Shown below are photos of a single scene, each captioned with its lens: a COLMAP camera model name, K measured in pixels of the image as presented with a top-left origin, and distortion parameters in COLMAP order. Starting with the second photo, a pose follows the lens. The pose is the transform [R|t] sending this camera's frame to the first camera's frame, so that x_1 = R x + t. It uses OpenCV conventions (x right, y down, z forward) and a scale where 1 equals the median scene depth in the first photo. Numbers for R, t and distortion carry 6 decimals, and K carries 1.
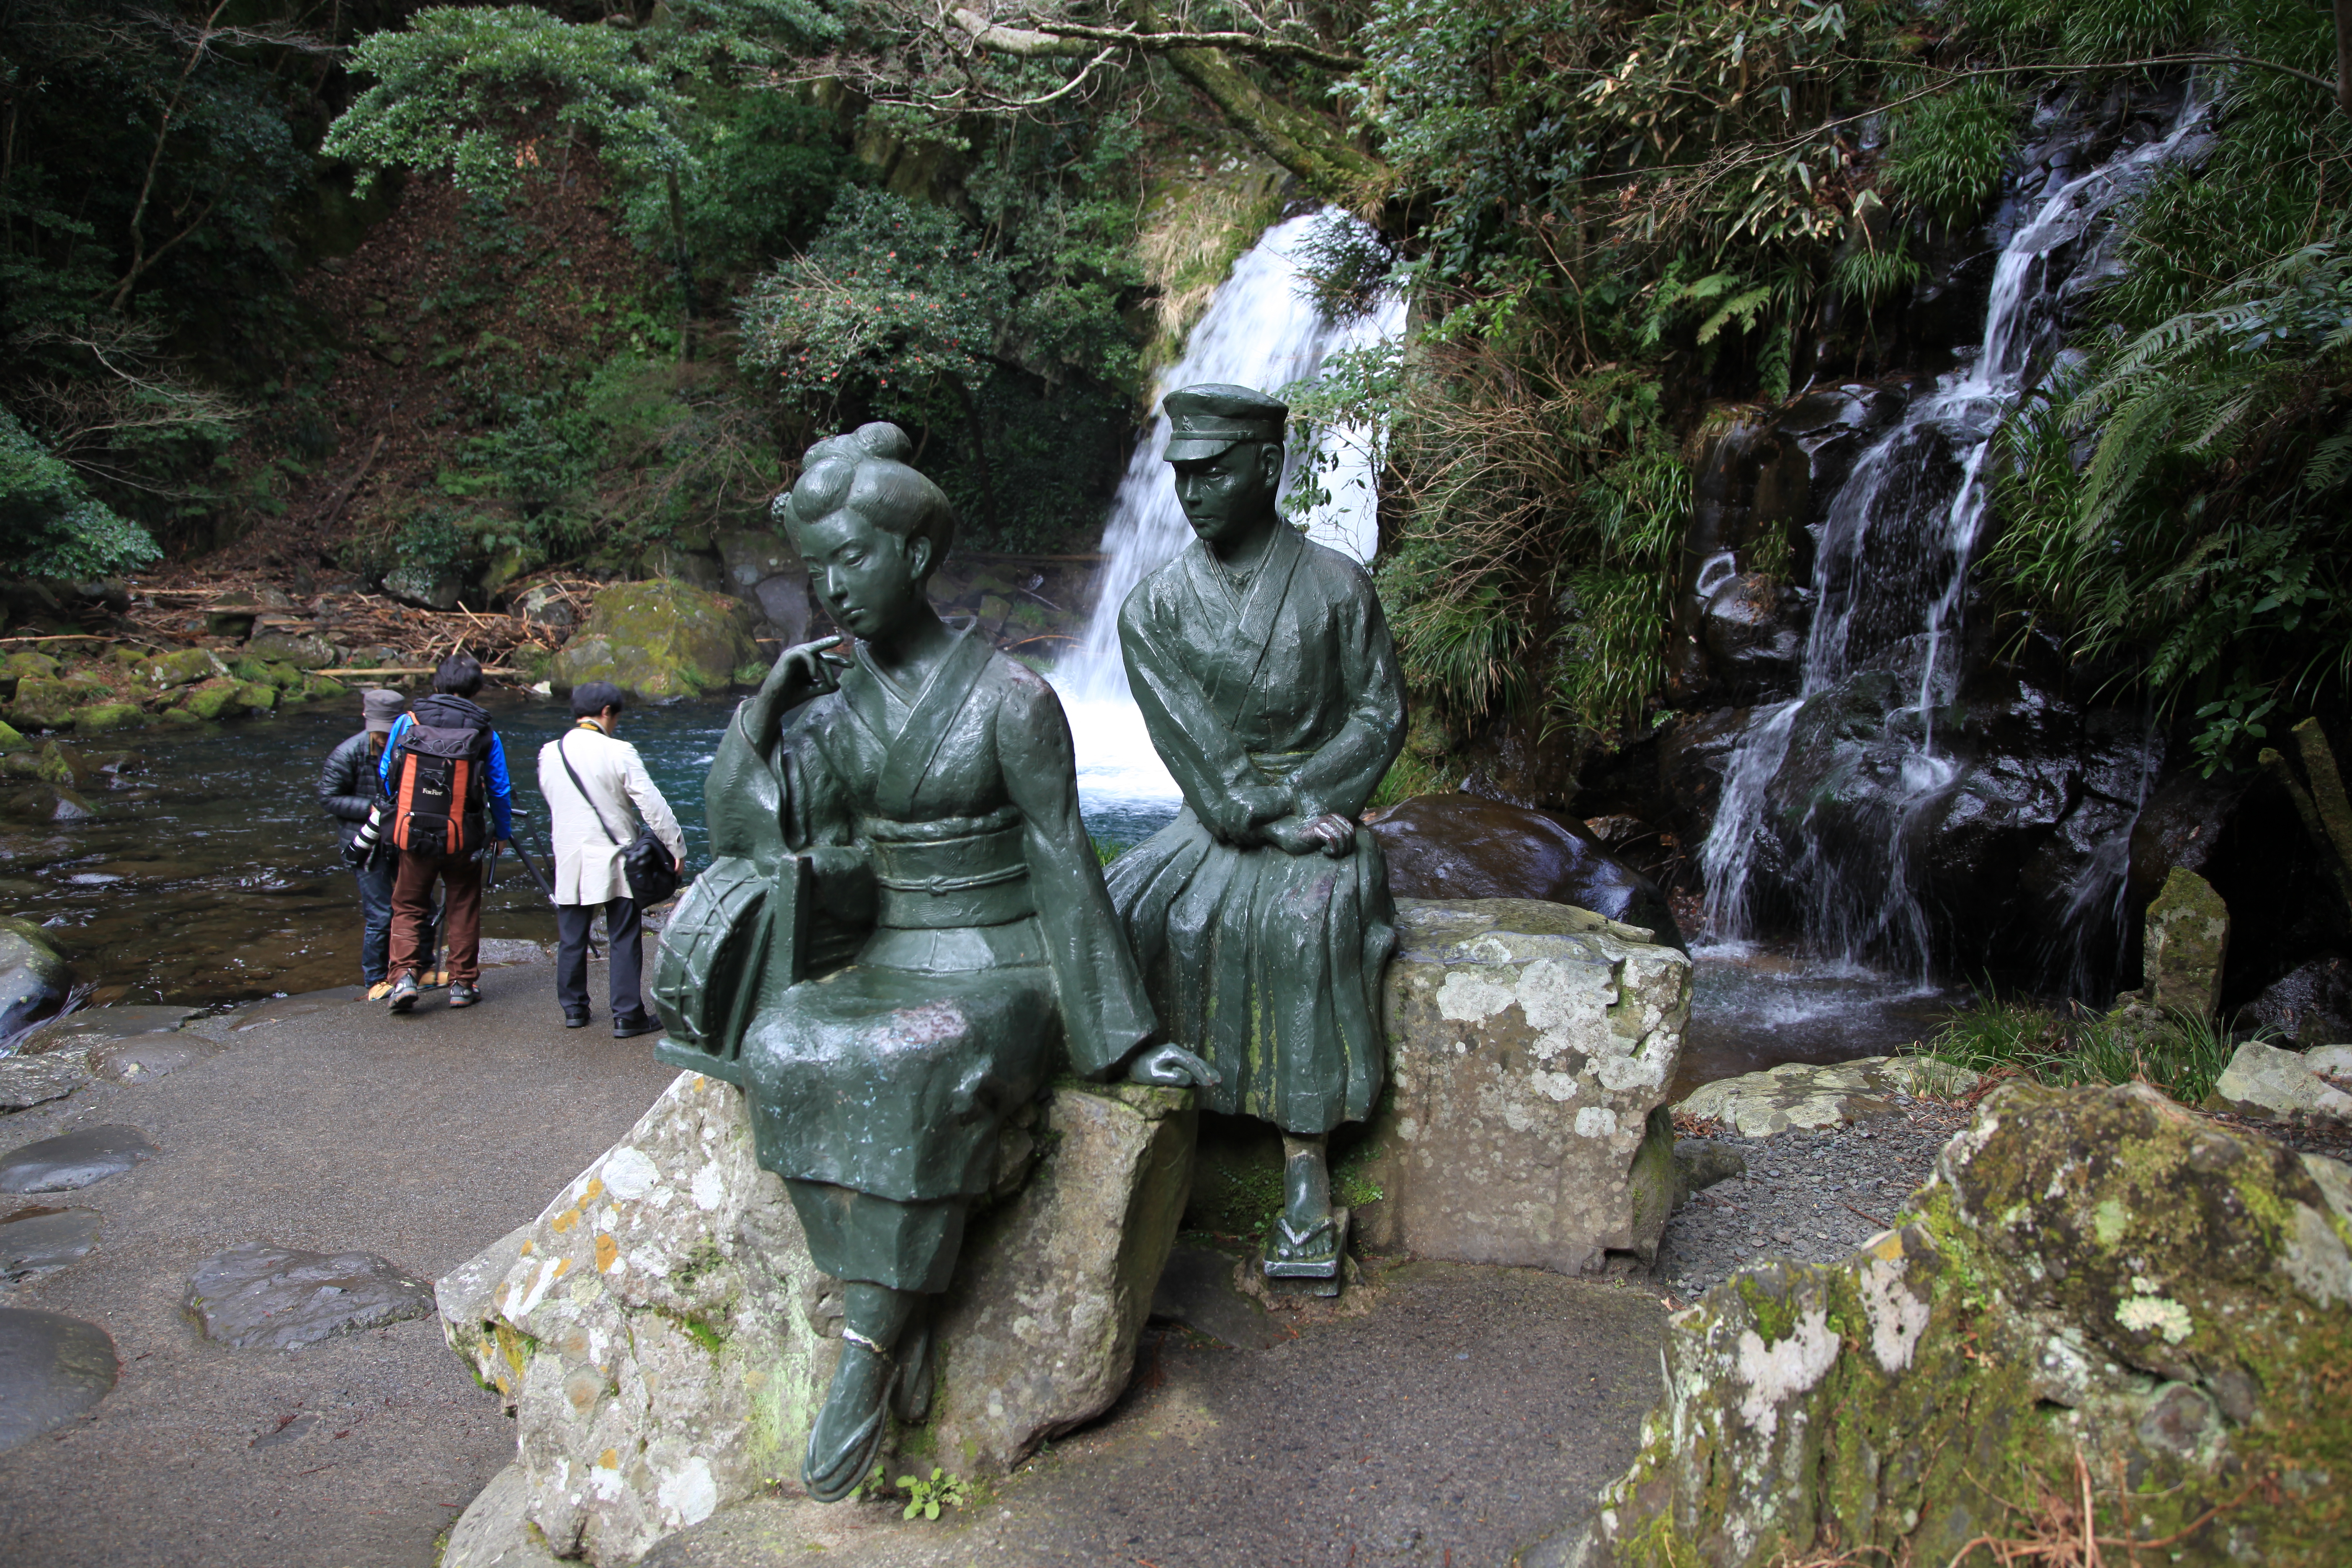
lens RADIAL K [[1851.5, 0, 1170.8], [0, 1851.5, 782.8], [0, 0, 1]] dist [-0.070507, 0.018859]
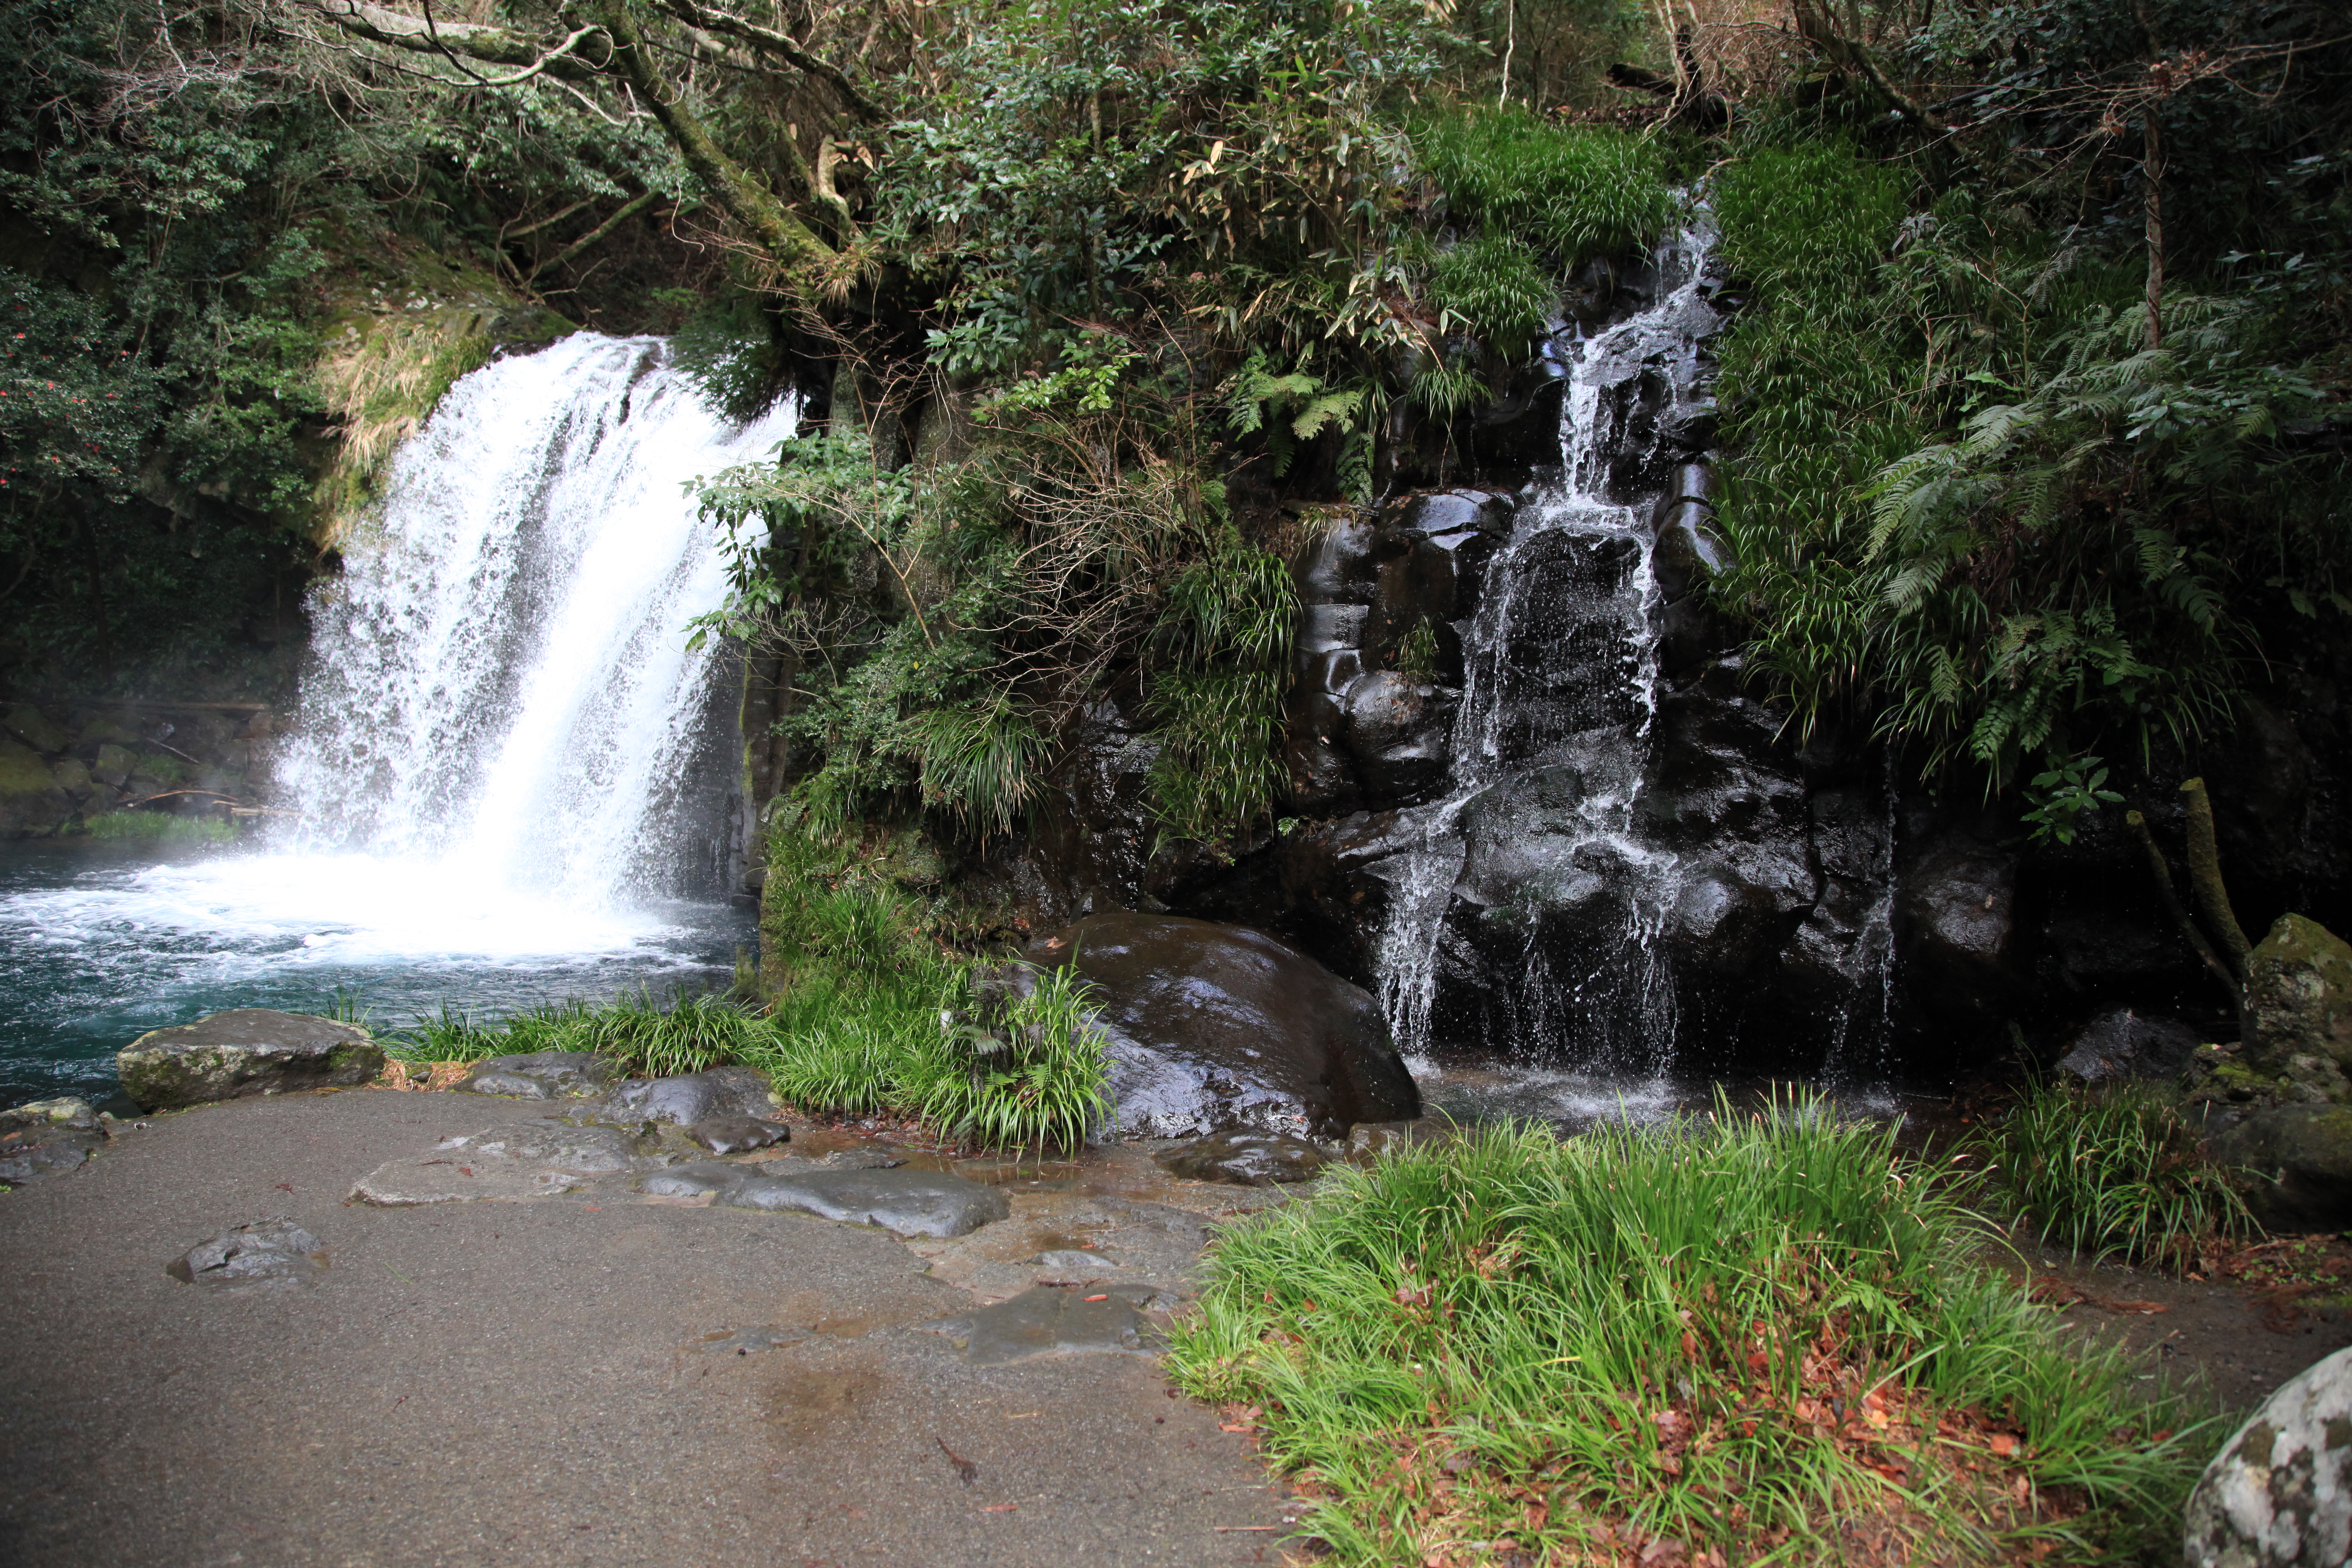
lens RADIAL K [[1609.7, 0, 1191.1], [0, 1609.7, 783.9], [0, 0, 1]] dist [-0.119551, 0.061532]
pose [[0.833698, 0.009484, 0.552139, -0.762858], [0.045726, 0.995233, -0.086138, 0.040148], [-0.550324, 0.097060, 0.829290, 1.192163]]
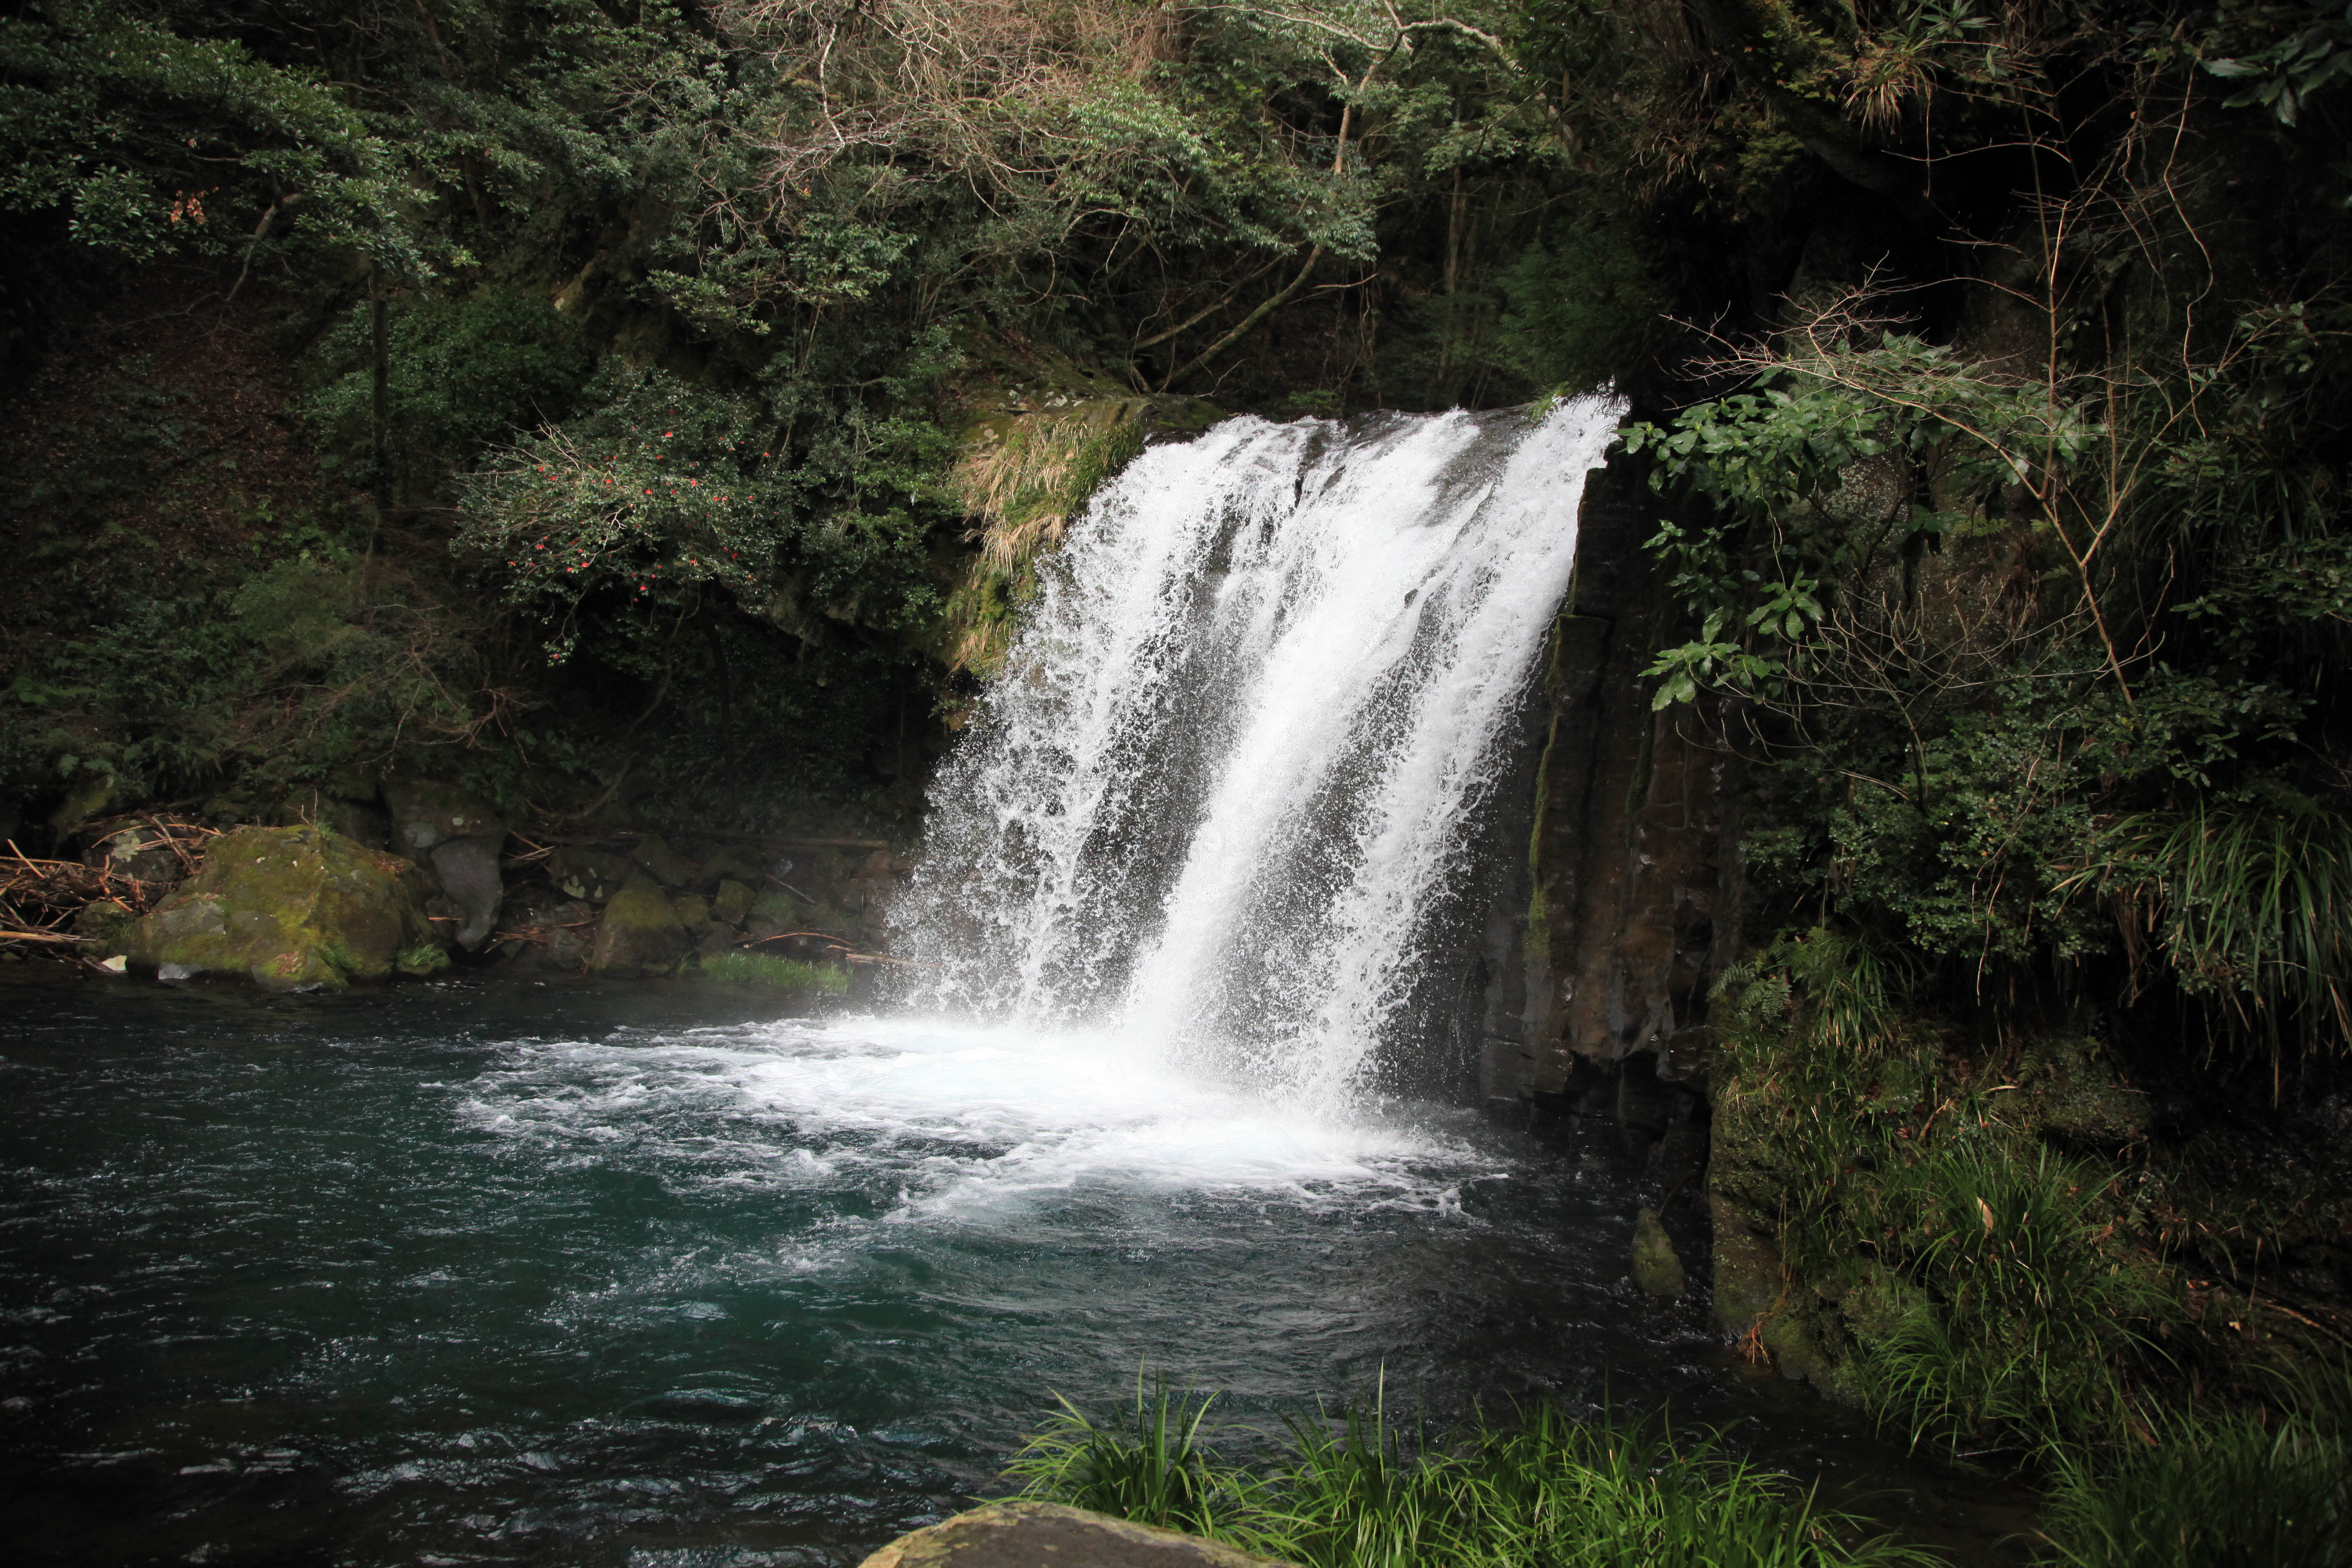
lens RADIAL K [[1609.7, 0, 1176.9], [0, 1609.7, 773.3], [0, 0, 1]] dist [-0.119551, 0.061532]
pose [[0.968918, 0.065890, 0.238448, -0.809133], [-0.017423, 0.979659, -0.199910, -0.103810], [-0.246770, 0.189542, 0.950357, 2.850277]]
